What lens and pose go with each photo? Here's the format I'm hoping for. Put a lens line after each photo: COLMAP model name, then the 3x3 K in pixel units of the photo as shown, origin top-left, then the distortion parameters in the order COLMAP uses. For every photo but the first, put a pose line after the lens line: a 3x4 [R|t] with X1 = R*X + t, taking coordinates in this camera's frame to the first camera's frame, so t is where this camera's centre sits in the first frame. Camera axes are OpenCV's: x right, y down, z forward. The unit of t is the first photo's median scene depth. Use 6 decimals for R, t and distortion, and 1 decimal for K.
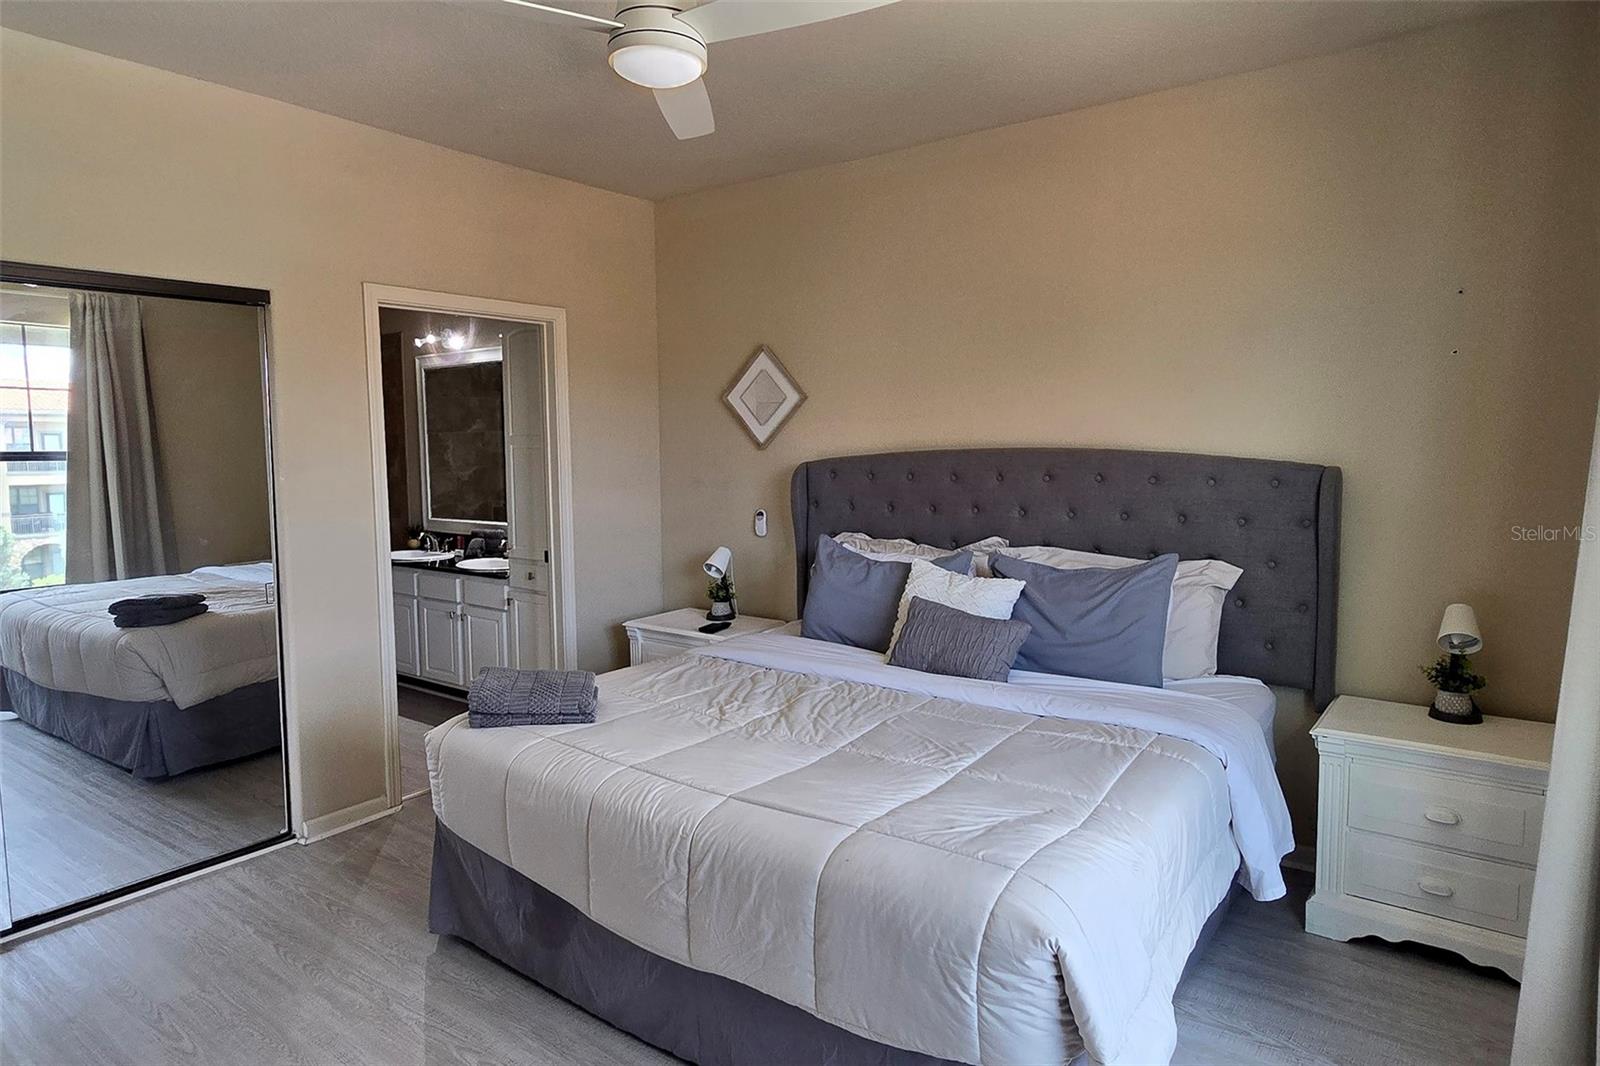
lens RADIAL K [[950.1, 0, 800.0], [0, 950.1, 533.0], [0, 0, 1]] dist [0.001247, 0.000773]
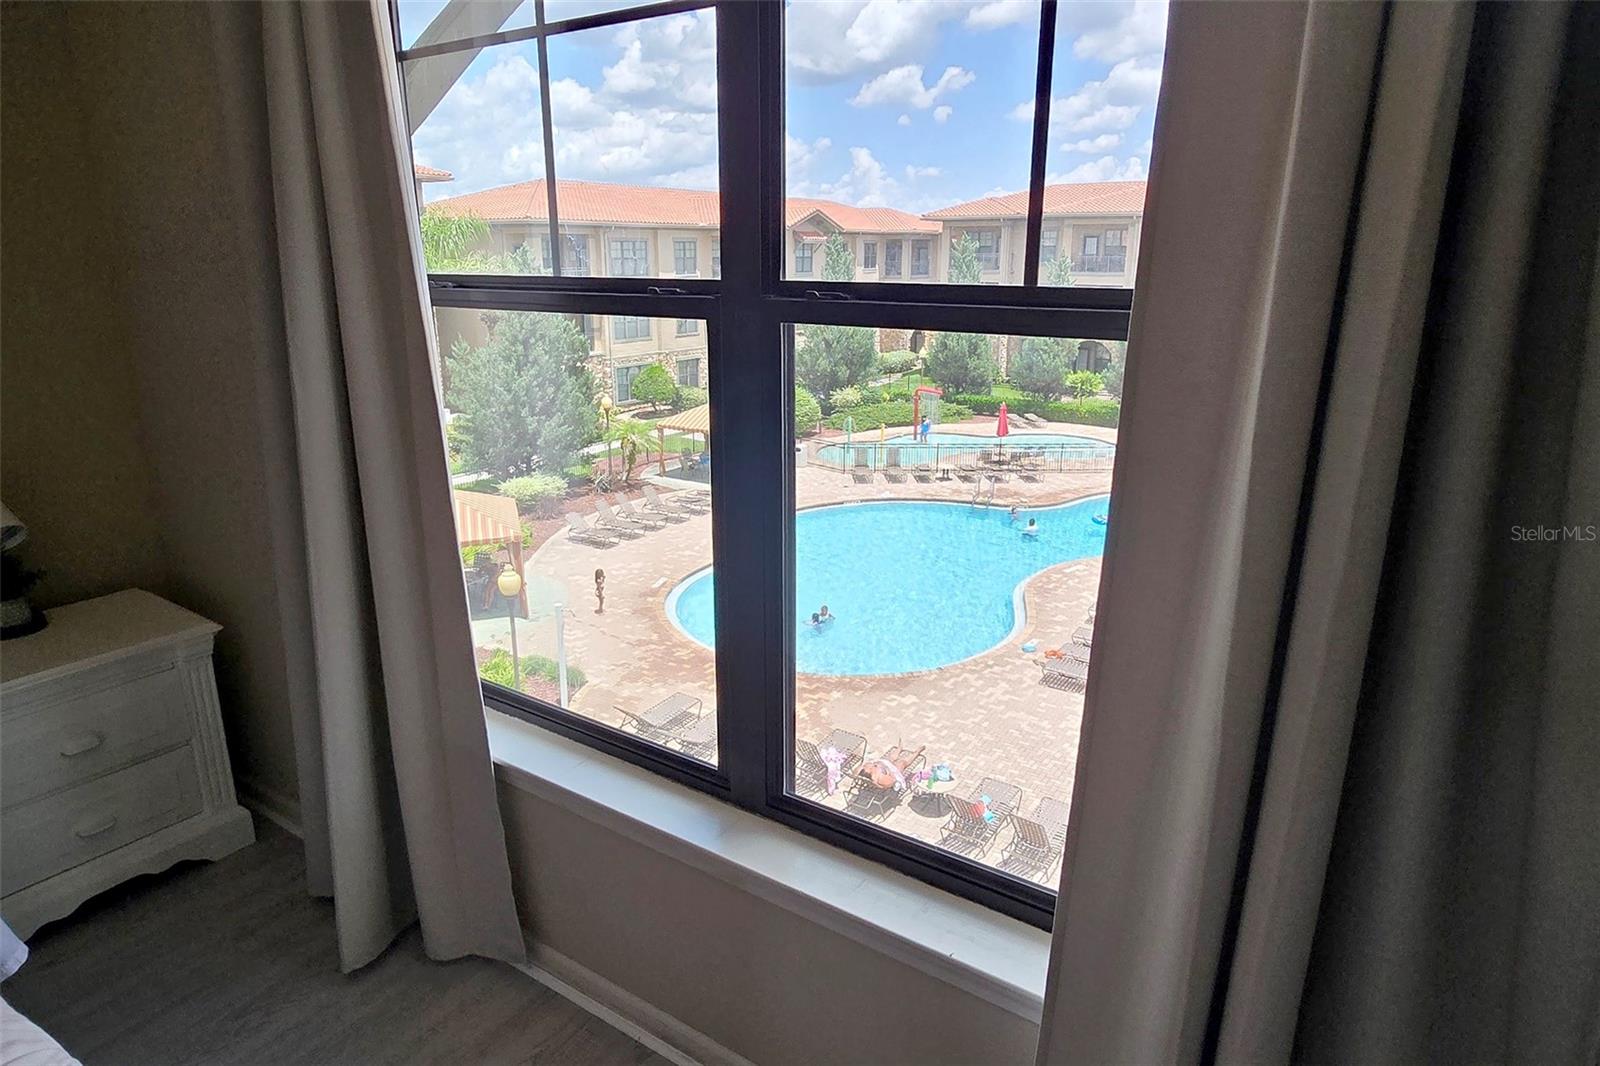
lens RADIAL K [[950.1, 0, 800.0], [0, 950.1, 533.0], [0, 0, 1]] dist [0.001247, 0.000773]
pose [[-0.048692, -0.277951, 0.959360, -0.069854], [0.093631, 0.955000, 0.281440, -0.037214], [-0.994416, 0.103530, -0.020476, 0.287315]]
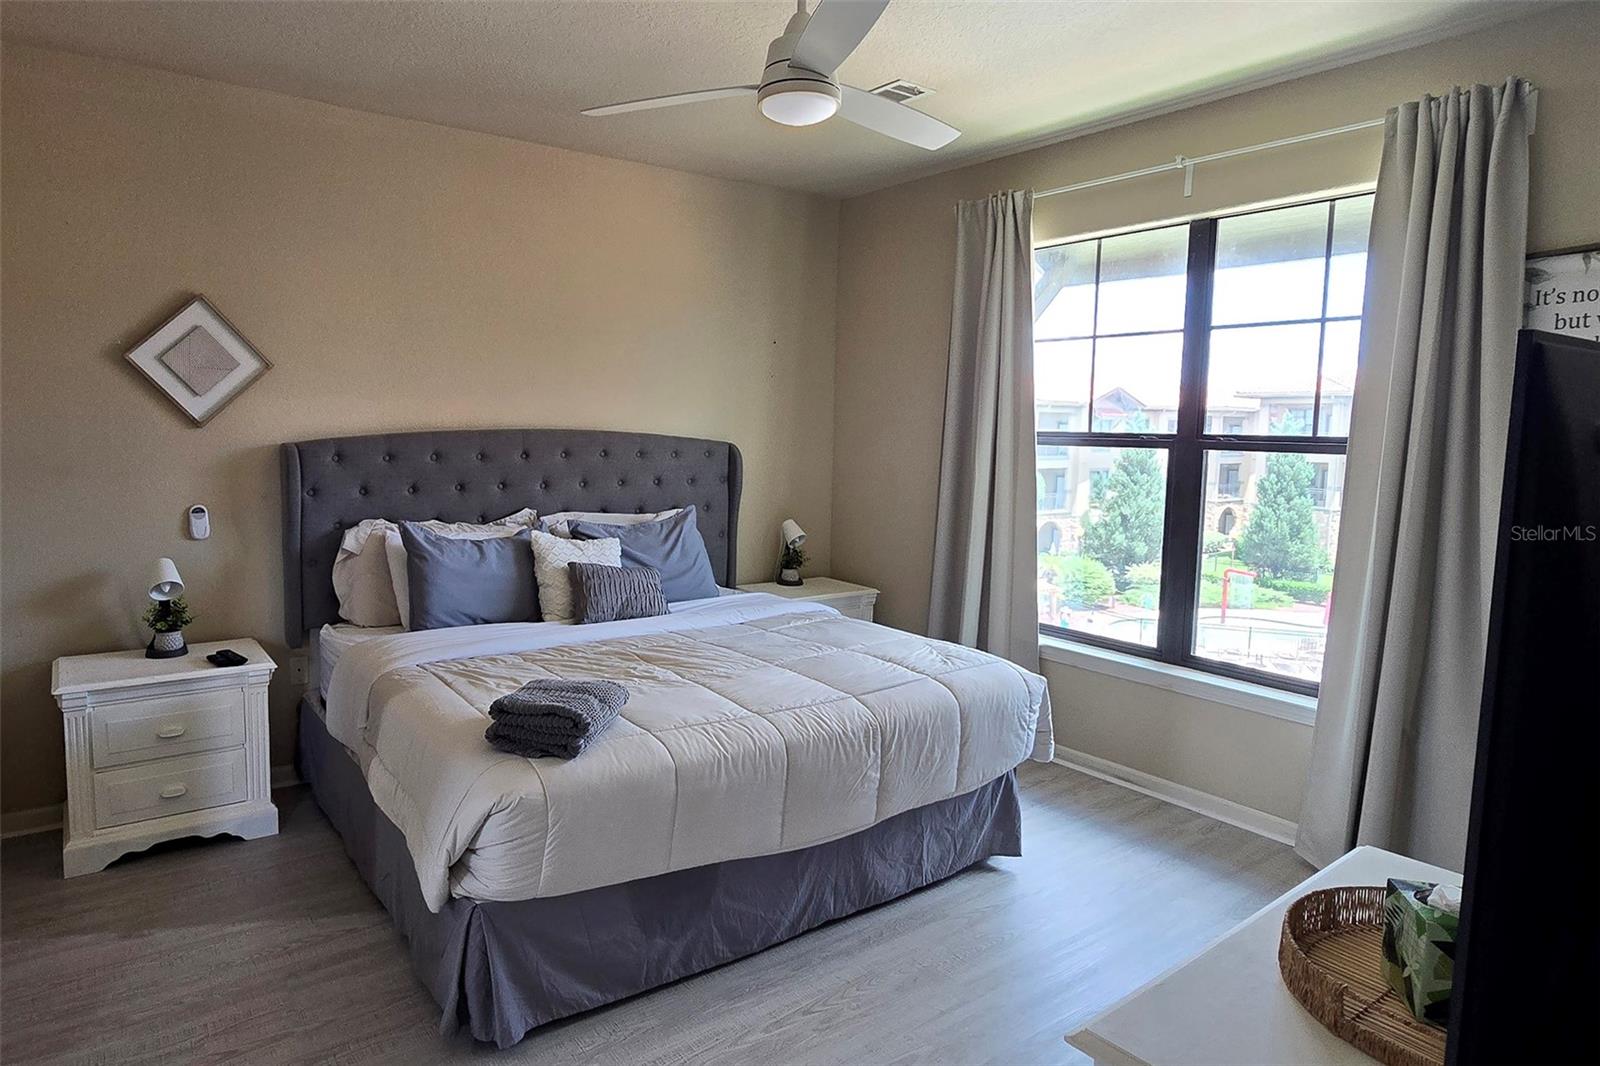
lens RADIAL K [[959.3, 0, 710.0], [0, 959.3, 532.2], [0, 0, 1]] dist [-0.004412, -0.002242]
pose [[0.320926, -0.097254, 0.942098, -0.835716], [0.074336, 0.994232, 0.077313, -0.041361], [-0.944183, 0.045220, 0.326304, 0.452168]]
